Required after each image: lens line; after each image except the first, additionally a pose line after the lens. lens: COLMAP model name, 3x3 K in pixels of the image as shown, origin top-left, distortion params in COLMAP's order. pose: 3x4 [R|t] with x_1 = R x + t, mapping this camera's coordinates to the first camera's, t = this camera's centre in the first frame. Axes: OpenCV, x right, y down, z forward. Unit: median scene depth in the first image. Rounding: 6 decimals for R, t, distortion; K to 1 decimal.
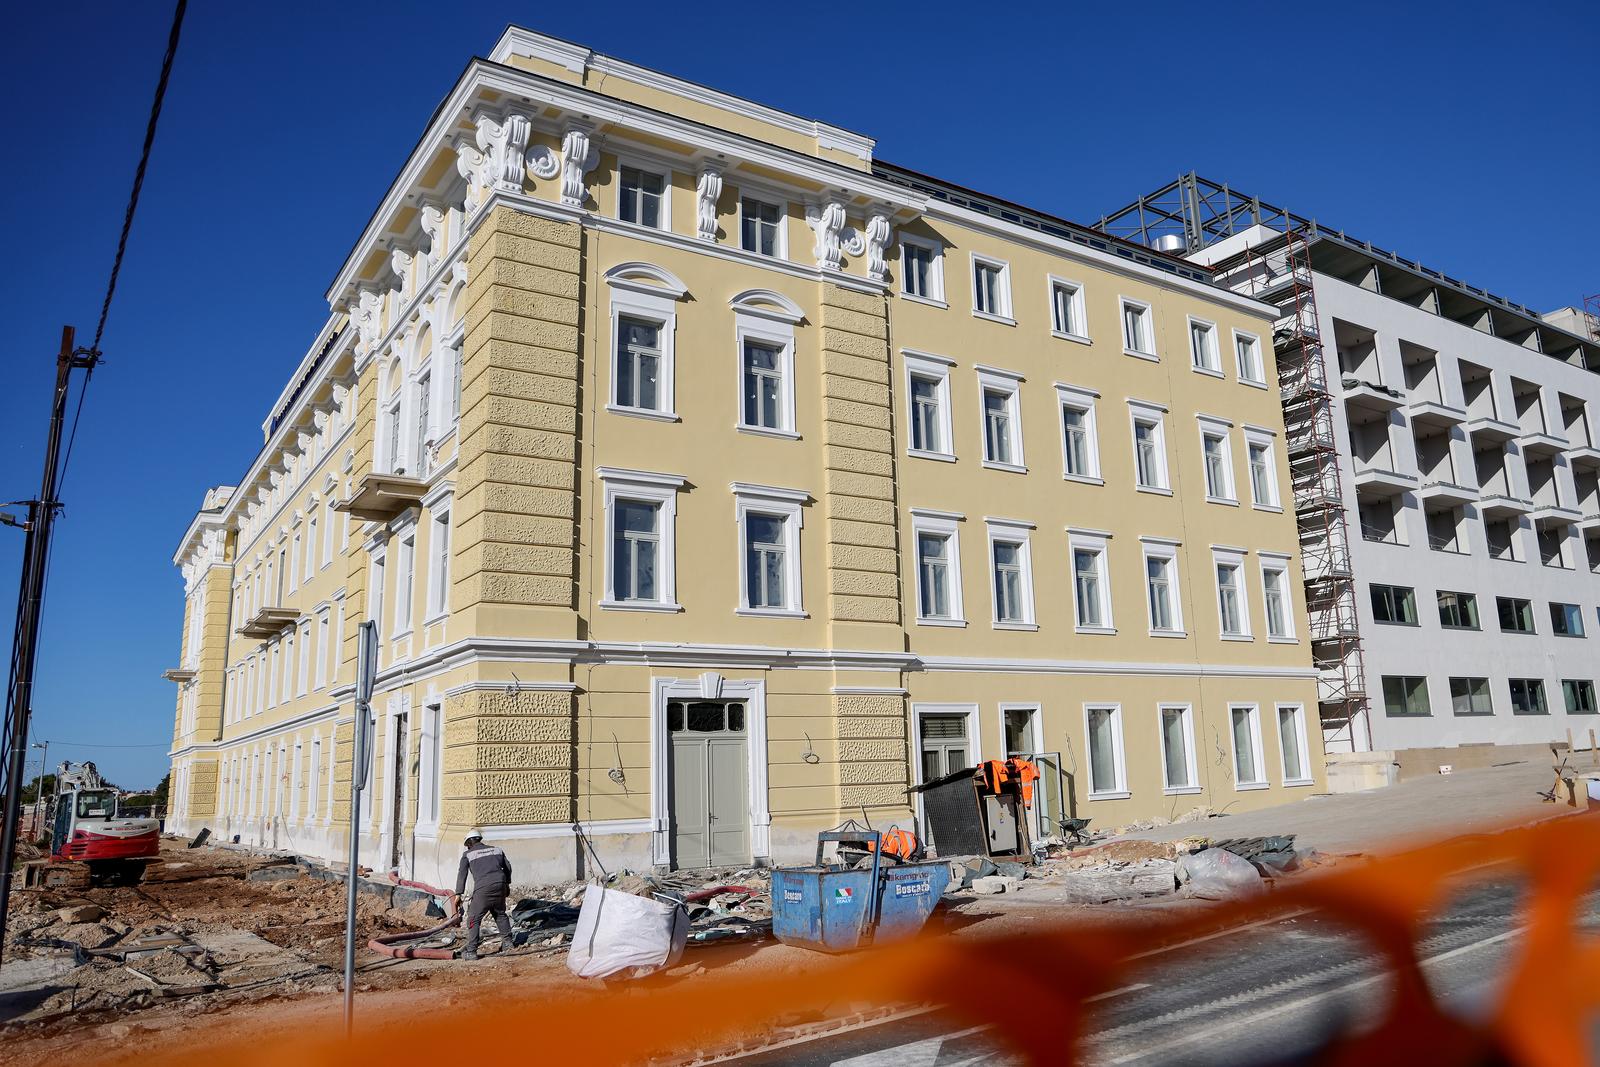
lens RADIAL K [[1157.7, 0, 795.9], [0, 1157.7, 542.6], [0, 0, 1]] dist [-0.056735, -0.008562]
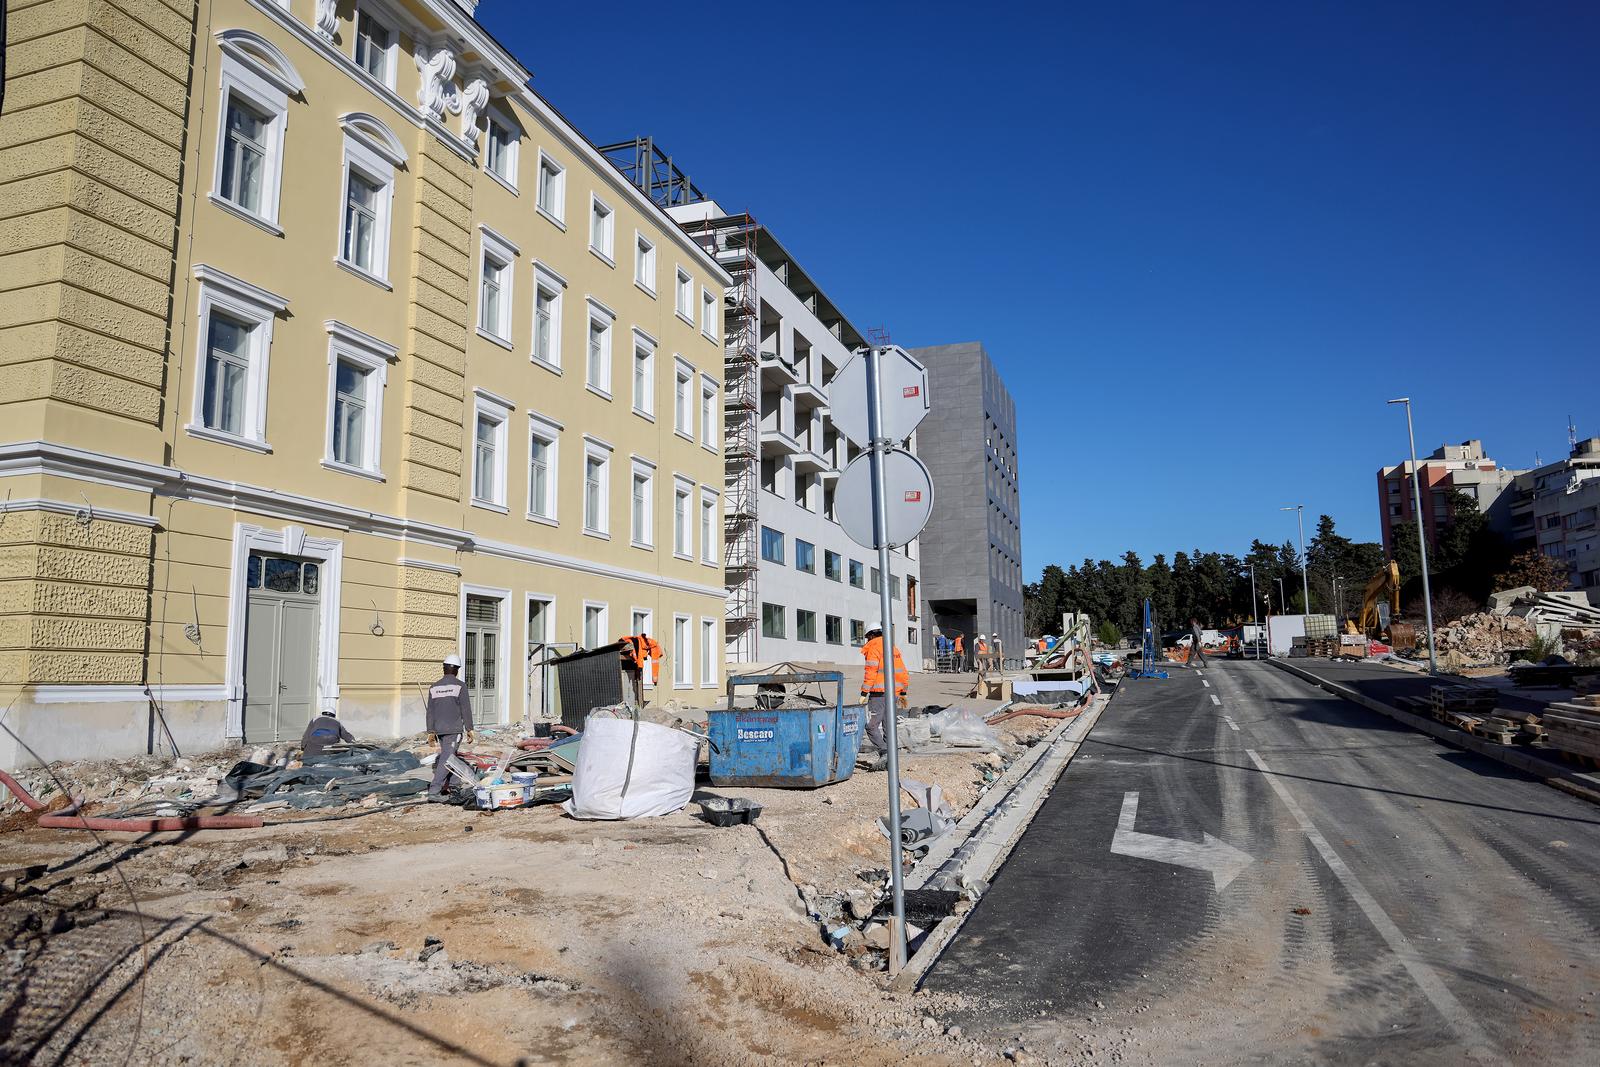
lens RADIAL K [[1084.6, 0, 748.4], [0, 1084.6, 522.0], [0, 0, 1]] dist [-0.004651, 0.022288]
pose [[0.821403, 0.114966, 0.558641, -0.228812], [-0.139766, 0.990183, 0.001730, 0.053599], [-0.552958, -0.079500, 0.829408, 0.106751]]
